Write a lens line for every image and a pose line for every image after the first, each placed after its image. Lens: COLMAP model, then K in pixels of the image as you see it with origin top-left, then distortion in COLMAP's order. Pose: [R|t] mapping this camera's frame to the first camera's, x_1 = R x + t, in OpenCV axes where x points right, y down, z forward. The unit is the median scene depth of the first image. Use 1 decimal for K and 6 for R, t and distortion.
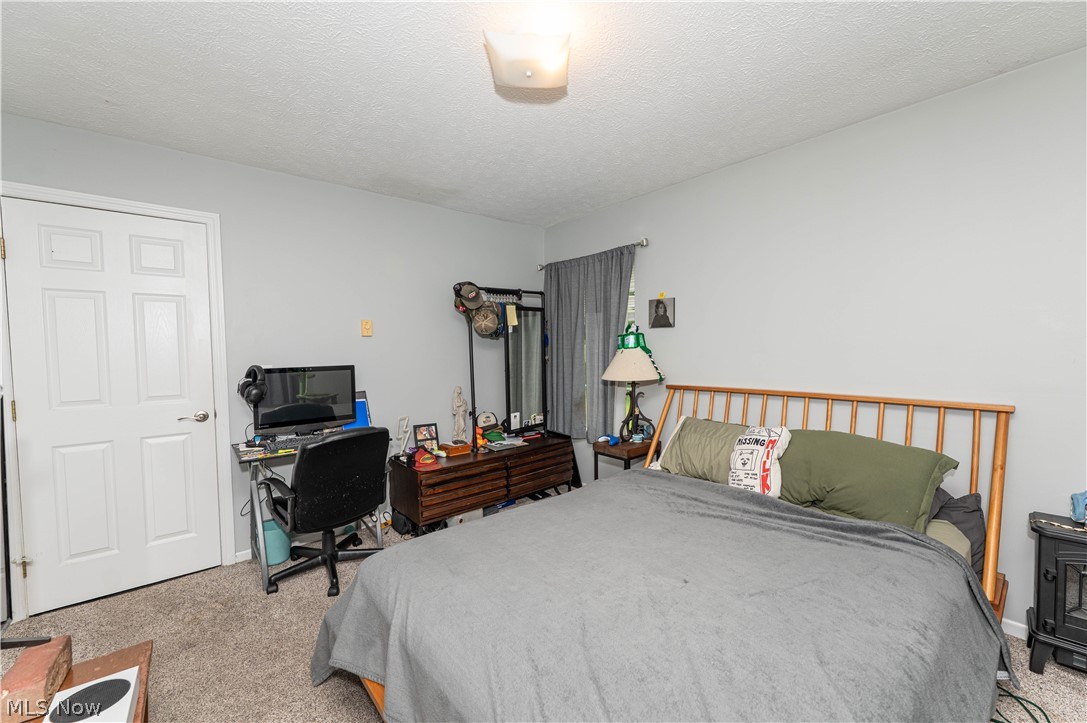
lens RADIAL K [[430.7, 0, 545.6], [0, 430.7, 364.2], [0, 0, 1]] dist [-0.001381, -0.000076]
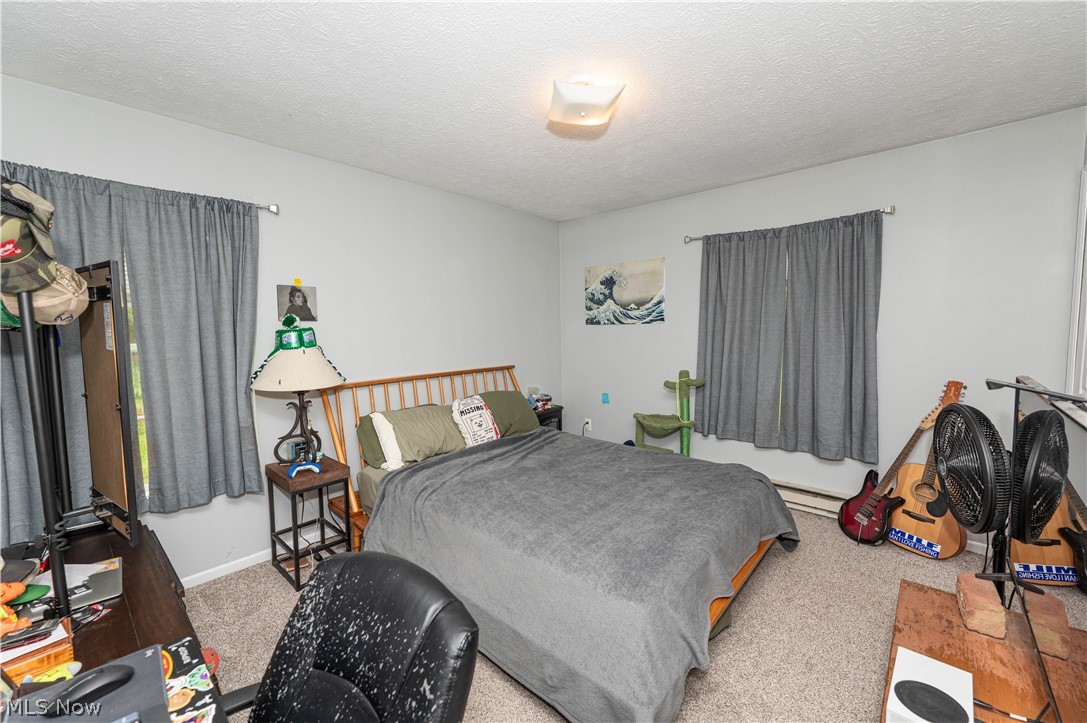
lens RADIAL K [[430.7, 0, 545.6], [0, 430.7, 364.2], [0, 0, 1]] dist [-0.001381, -0.000076]
pose [[-0.140740, -0.092287, 0.985736, -0.623341], [0.050667, 0.993670, 0.100264, -0.062672], [-0.988749, 0.064055, -0.135173, 0.661012]]
